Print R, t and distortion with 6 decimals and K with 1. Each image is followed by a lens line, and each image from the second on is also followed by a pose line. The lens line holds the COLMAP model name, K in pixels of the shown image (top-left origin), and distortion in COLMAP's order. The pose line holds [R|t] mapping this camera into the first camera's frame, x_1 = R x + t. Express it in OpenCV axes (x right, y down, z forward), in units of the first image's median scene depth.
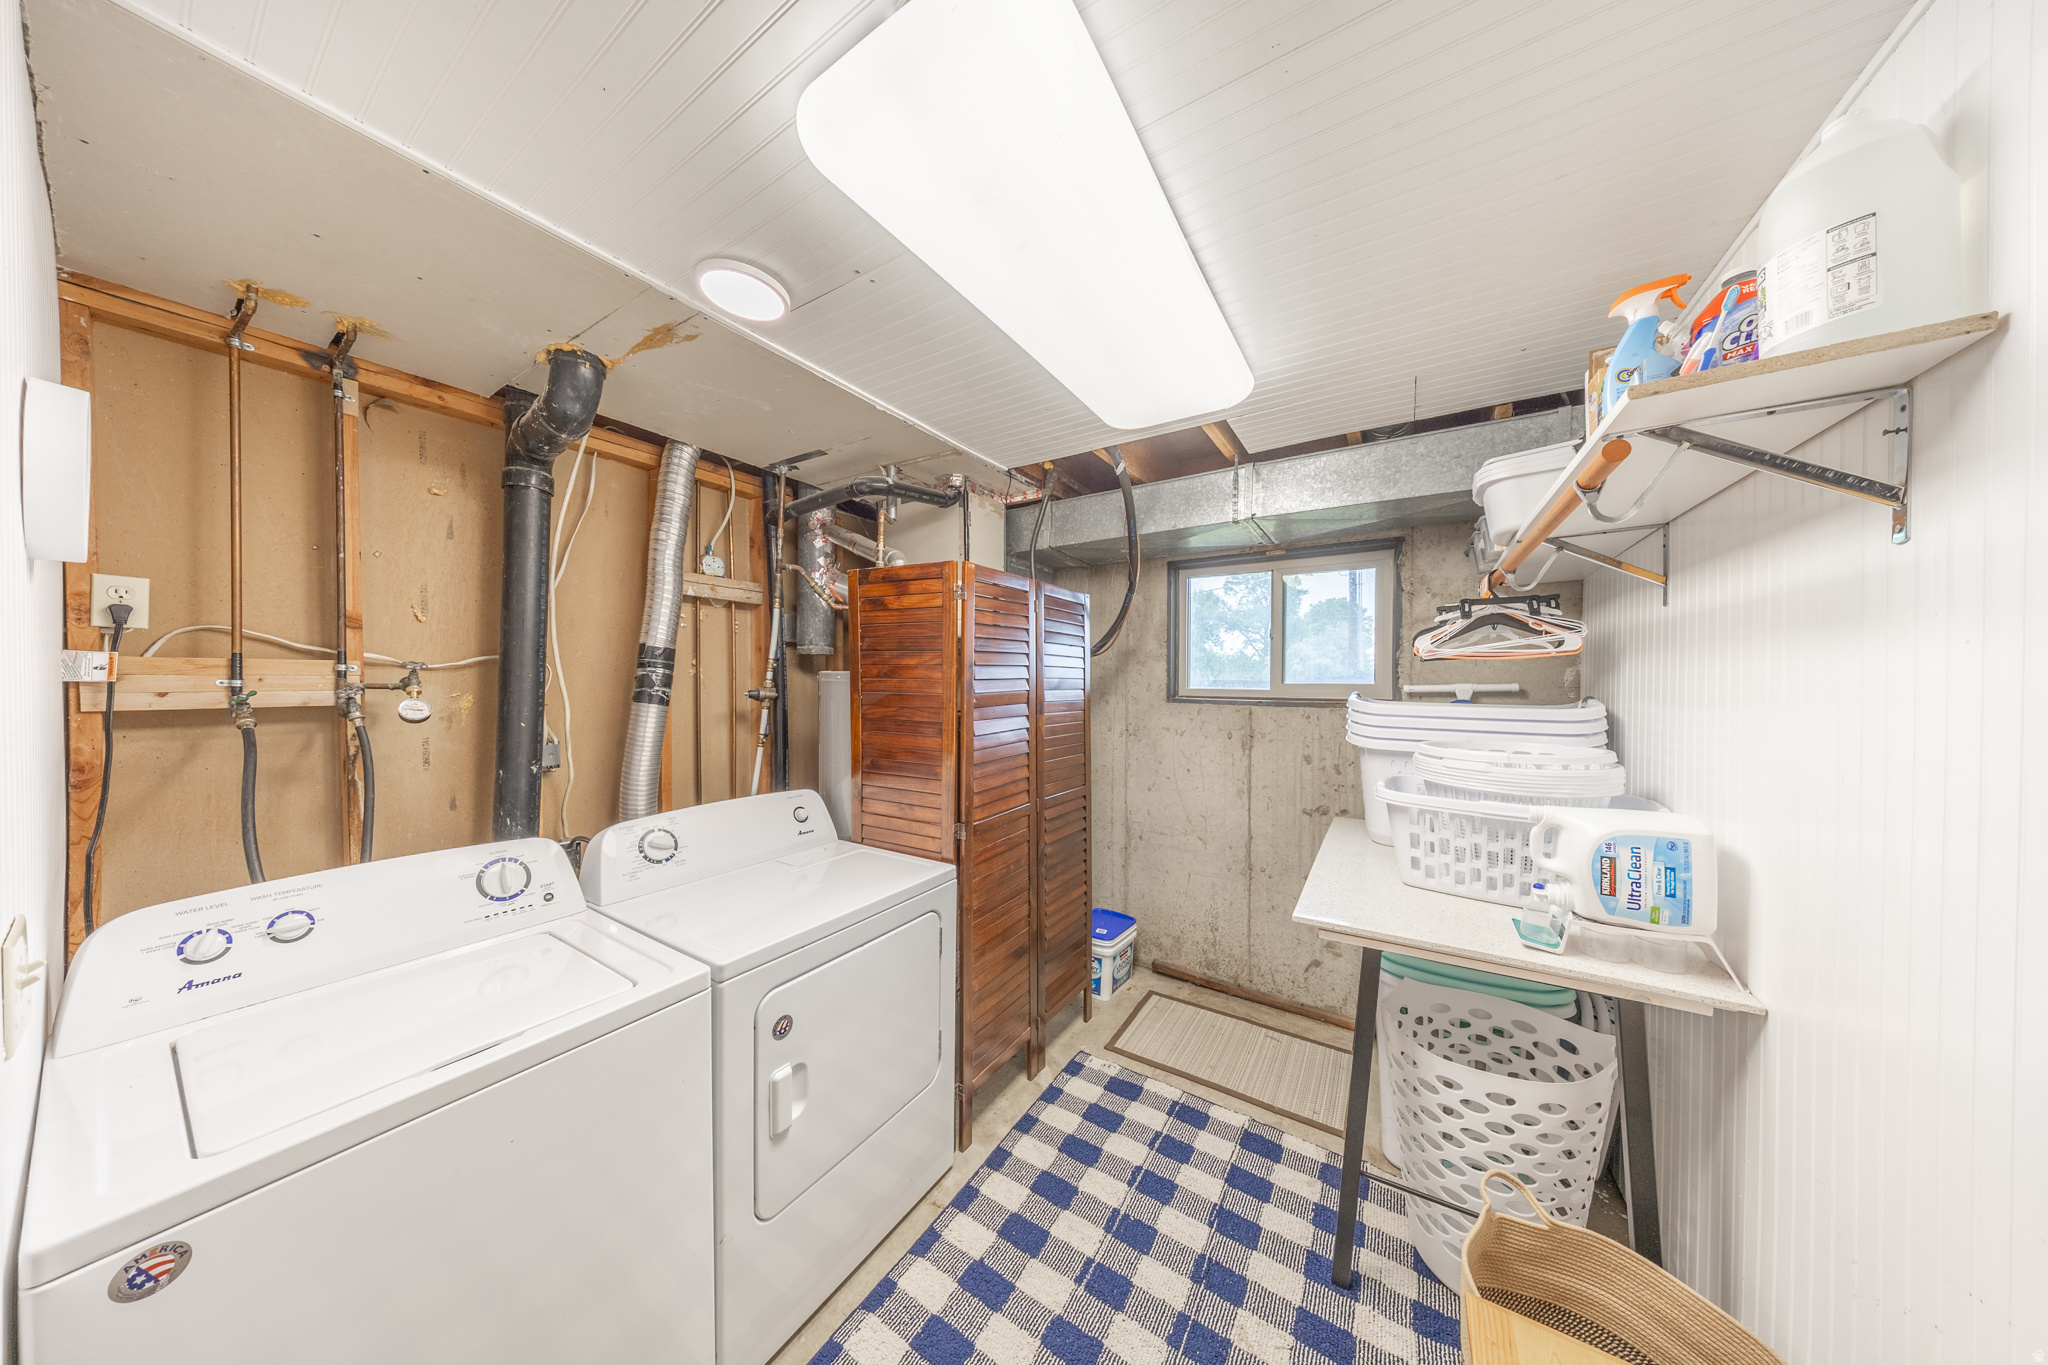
lens RADIAL K [[590.8, 0, 1020.1], [0, 590.8, 685.0], [0, 0, 1]] dist [-0.007076, -0.000056]
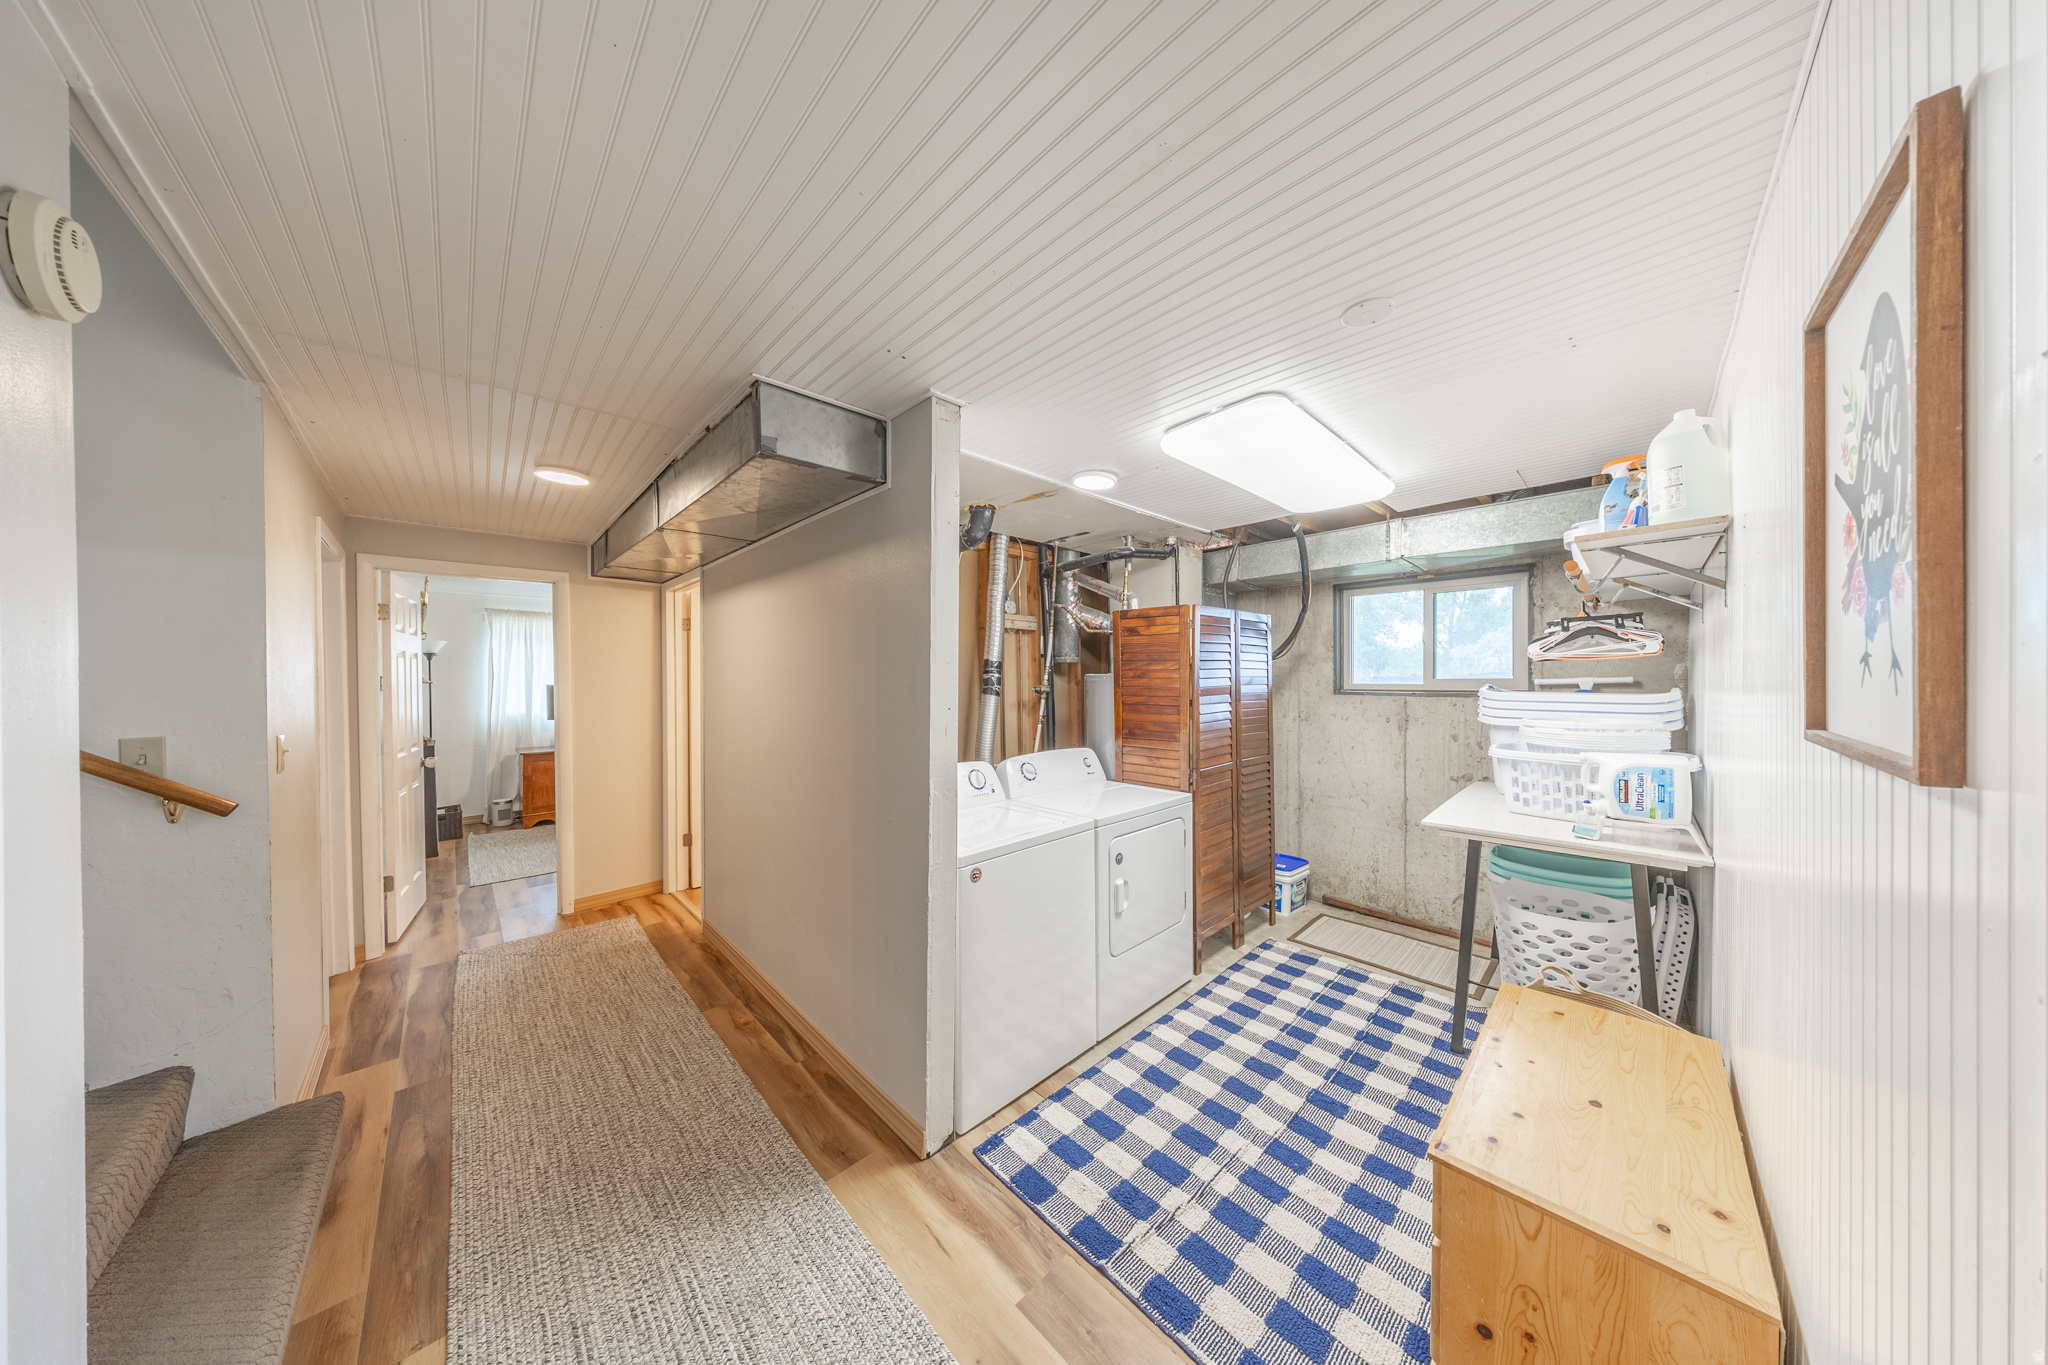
lens RADIAL K [[590.8, 0, 1020.1], [0, 590.8, 685.0], [0, 0, 1]] dist [-0.007076, -0.000056]
pose [[0.971101, -0.008840, -0.238504, -0.141028], [0.009236, 0.999957, 0.000545, 0.002271], [0.238489, -0.002732, 0.971141, -0.536632]]
